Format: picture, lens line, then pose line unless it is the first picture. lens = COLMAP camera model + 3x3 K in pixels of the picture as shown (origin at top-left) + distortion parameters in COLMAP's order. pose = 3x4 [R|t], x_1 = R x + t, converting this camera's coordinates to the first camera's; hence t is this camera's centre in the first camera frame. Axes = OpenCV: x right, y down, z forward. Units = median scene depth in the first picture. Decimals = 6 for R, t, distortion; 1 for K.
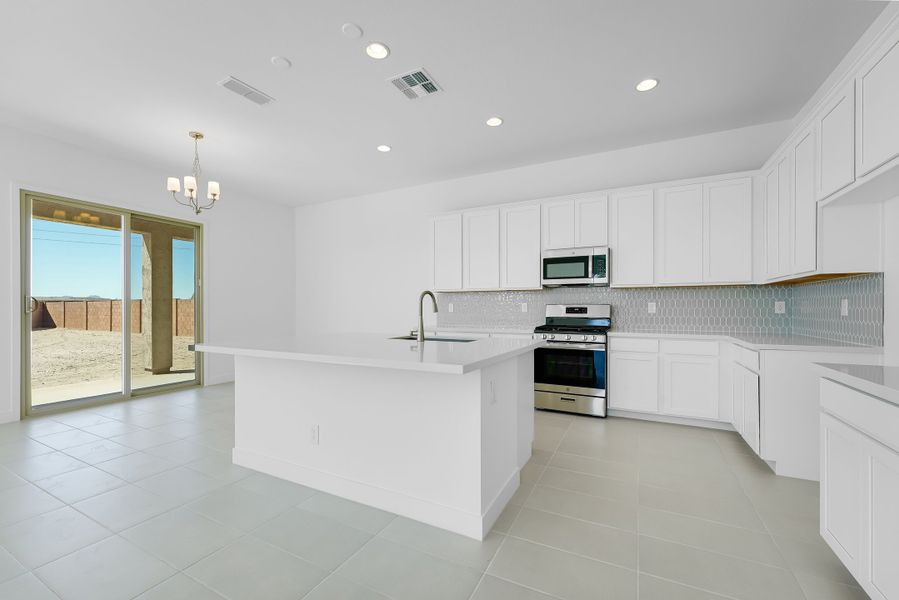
lens RADIAL K [[362.6, 0, 450.3], [0, 362.6, 302.6], [0, 0, 1]] dist [-0.008211, 0.000184]
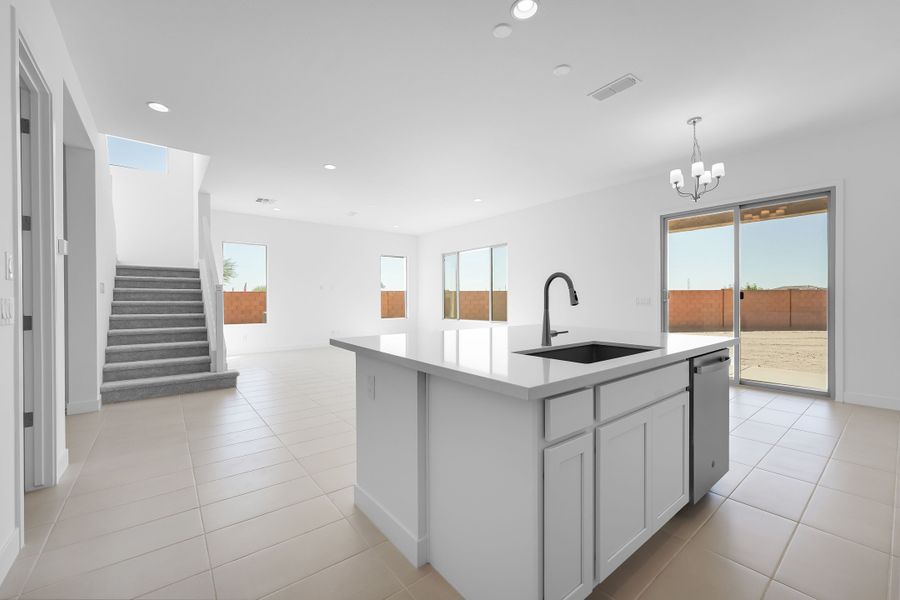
lens RADIAL K [[365.0, 0, 451.2], [0, 365.0, 299.3], [0, 0, 1]] dist [0.000366, 0.000056]
pose [[-0.393465, 0.003992, -0.919331, 0.454023], [0.016217, 0.999865, -0.002599, 0.009584], [0.919197, -0.015931, -0.393476, 0.761935]]
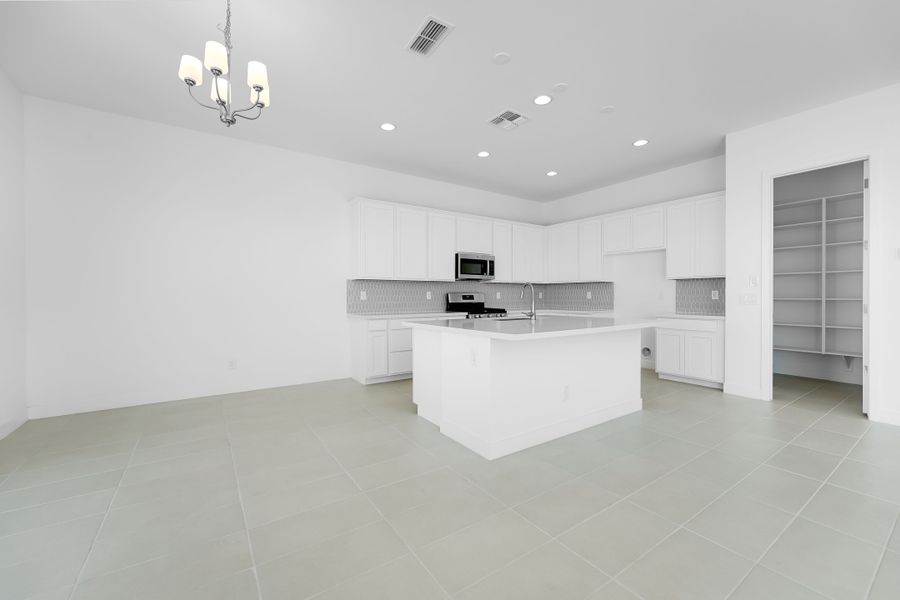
lens RADIAL K [[363.0, 0, 450.8], [0, 363.0, 296.9], [0, 0, 1]] dist [-0.008211, 0.000184]
pose [[0.456981, -0.004298, 0.889466, -1.031237], [-0.008901, 0.999916, 0.009404, 0.006915], [-0.889432, -0.012214, 0.456905, 0.470171]]
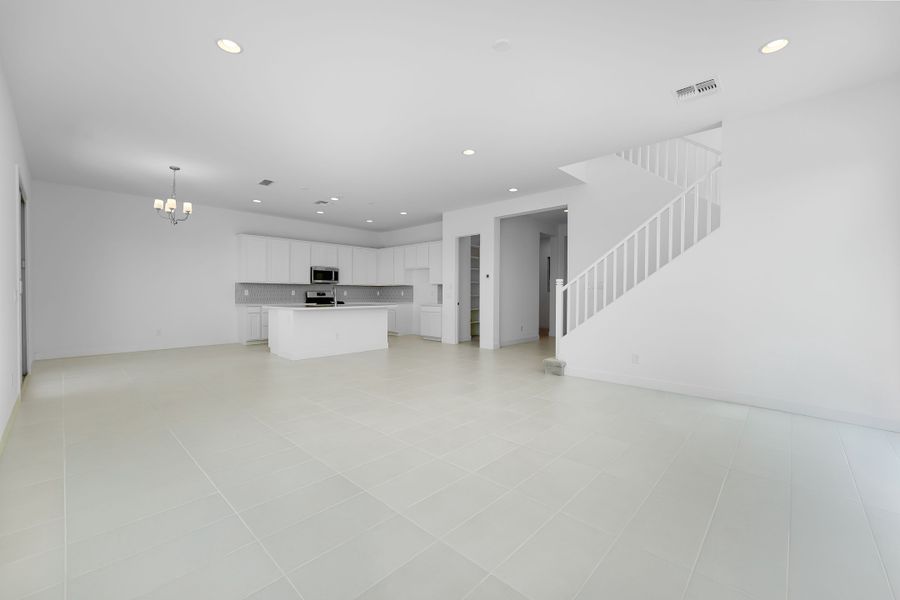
lens RADIAL K [[363.0, 0, 451.8], [0, 363.0, 297.0], [0, 0, 1]] dist [-0.008211, 0.000184]
pose [[0.251275, -0.006412, 0.967894, -1.774461], [-0.014814, 0.999835, 0.010469, 0.002240], [-0.967802, -0.016969, 0.251139, -0.362506]]
